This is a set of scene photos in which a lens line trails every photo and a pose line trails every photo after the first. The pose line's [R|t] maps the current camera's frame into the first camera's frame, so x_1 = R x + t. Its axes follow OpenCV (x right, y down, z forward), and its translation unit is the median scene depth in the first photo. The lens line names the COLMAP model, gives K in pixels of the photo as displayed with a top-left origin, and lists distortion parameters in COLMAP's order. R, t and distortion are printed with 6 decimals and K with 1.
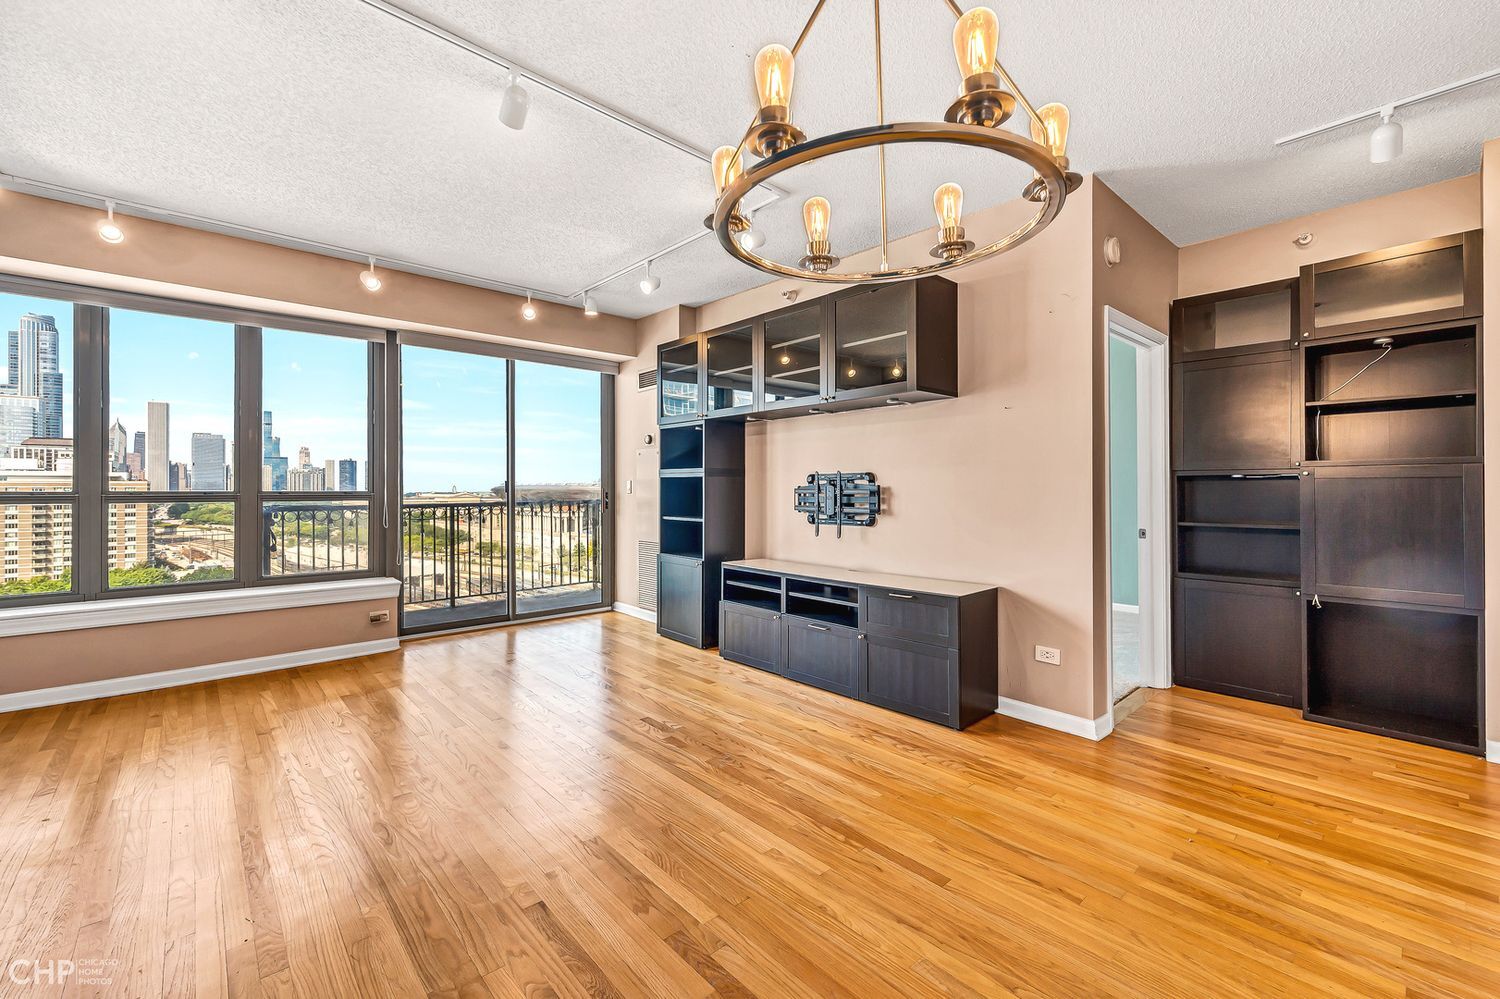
lens RADIAL K [[621.9, 0, 757.2], [0, 621.9, 489.0], [0, 0, 1]] dist [-0.004060, 0.000897]
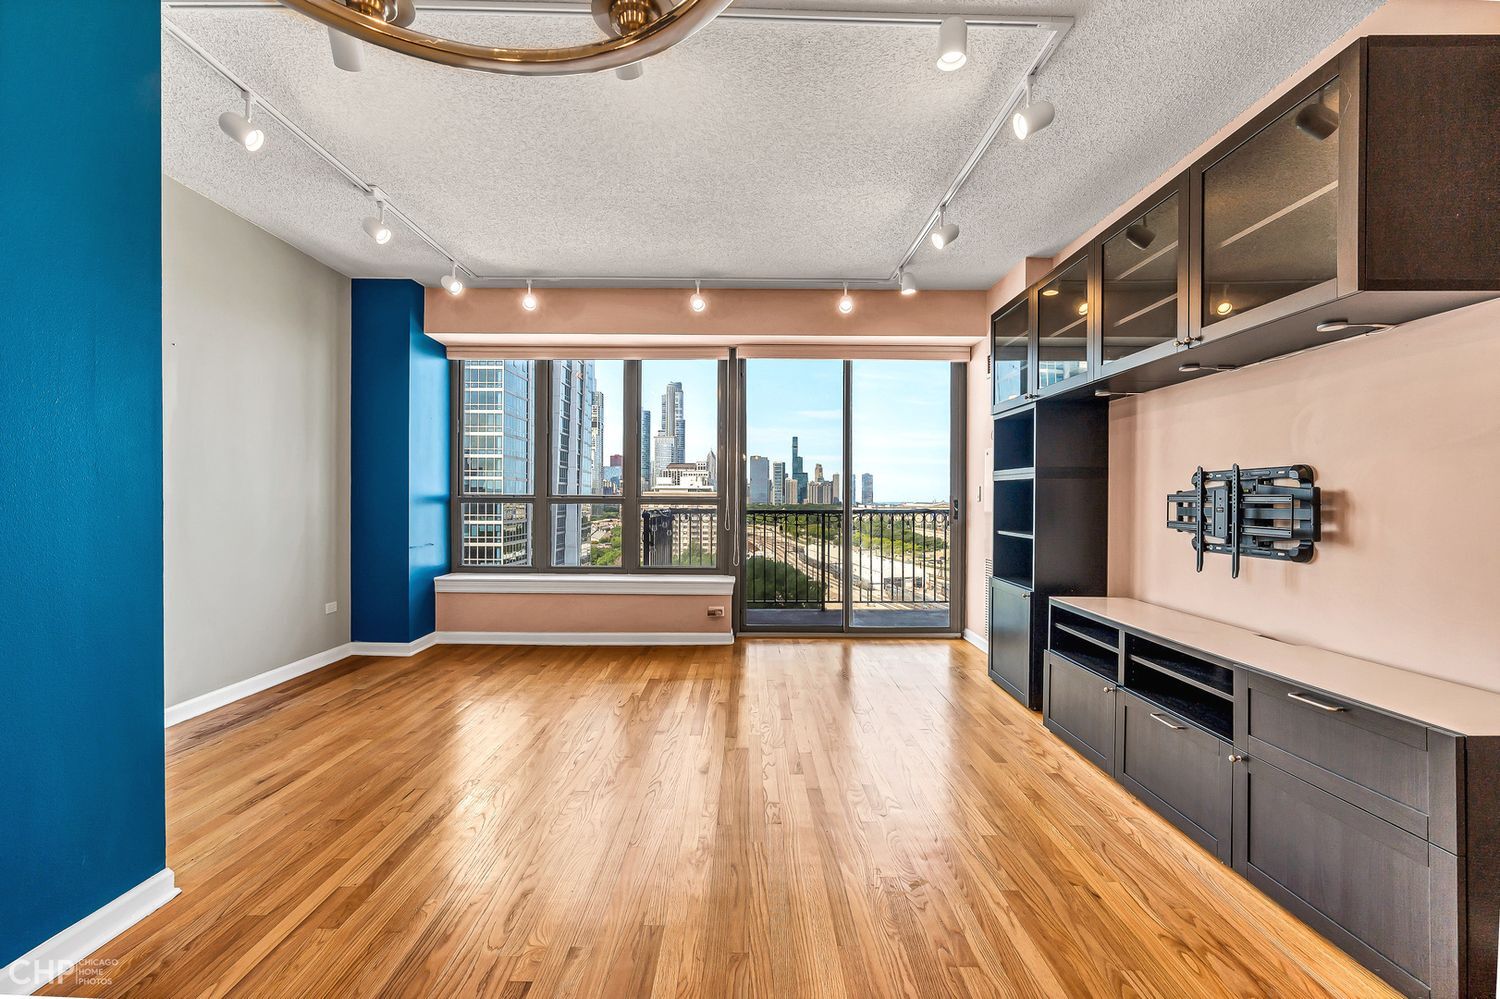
lens RADIAL K [[621.9, 0, 758.3], [0, 621.9, 502.8], [0, 0, 1]] dist [-0.004060, 0.000897]
pose [[0.743223, 0.010490, -0.668962, 0.175712], [-0.006938, 0.999944, 0.007972, 0.005658], [0.669008, -0.001284, 0.743254, 0.241368]]
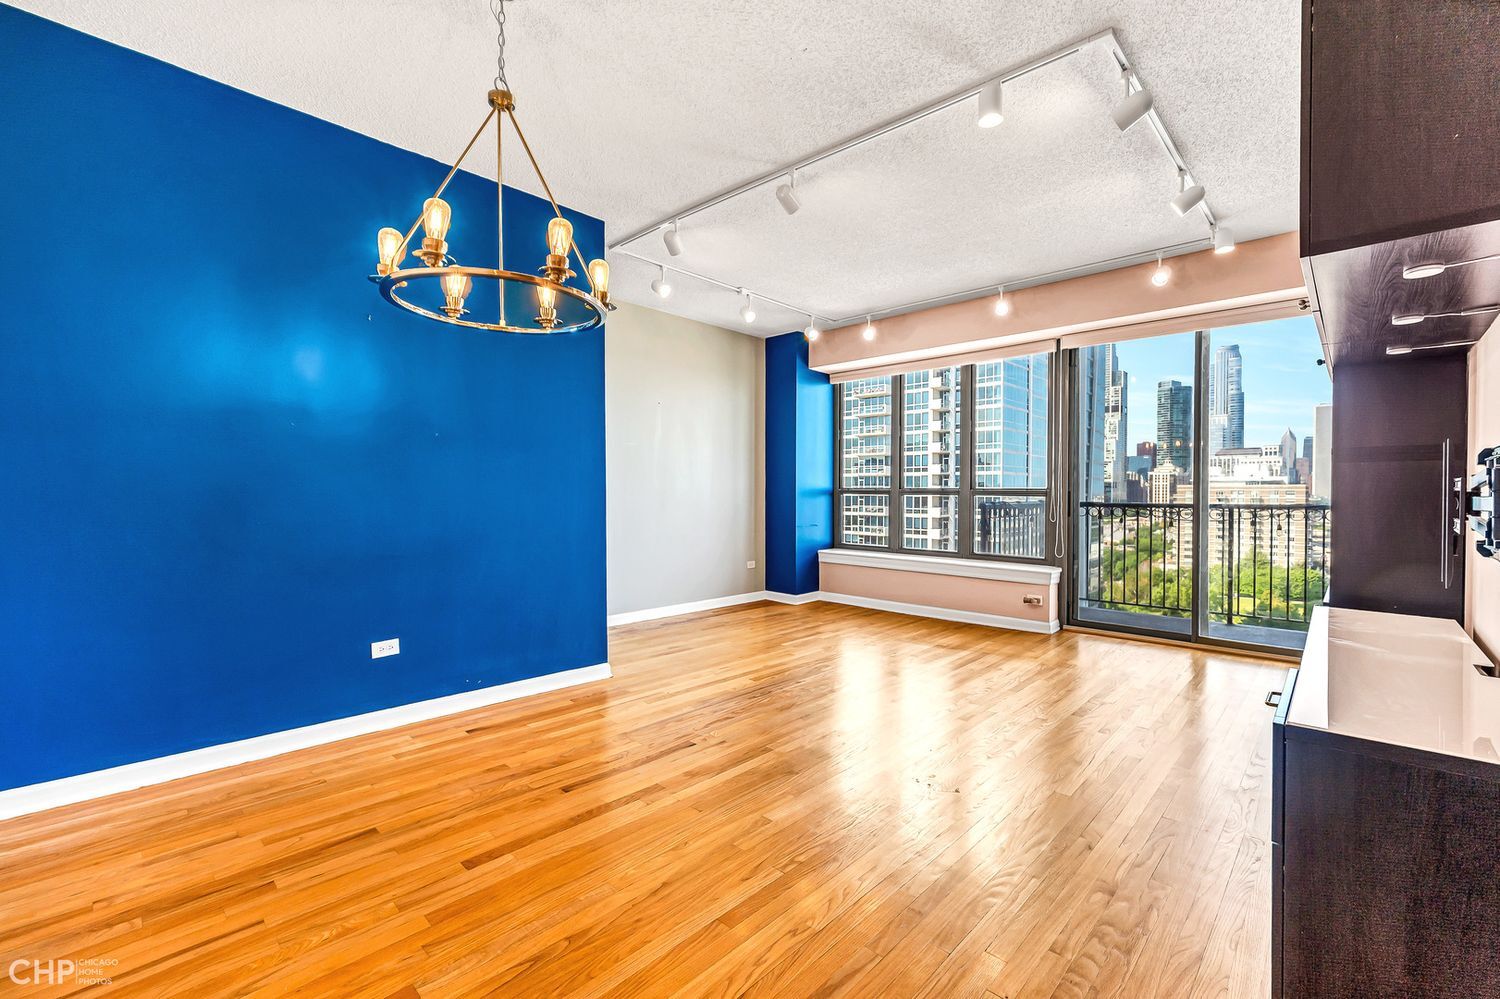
lens RADIAL K [[649.6, 0, 761.0], [0, 649.6, 505.7], [0, 0, 1]] dist [-0.008224, 0.000154]
pose [[0.069775, 0.023396, -0.997288, 0.525822], [-0.003005, 0.999725, 0.023242, 0.010321], [0.997558, 0.001375, 0.069826, 0.430992]]
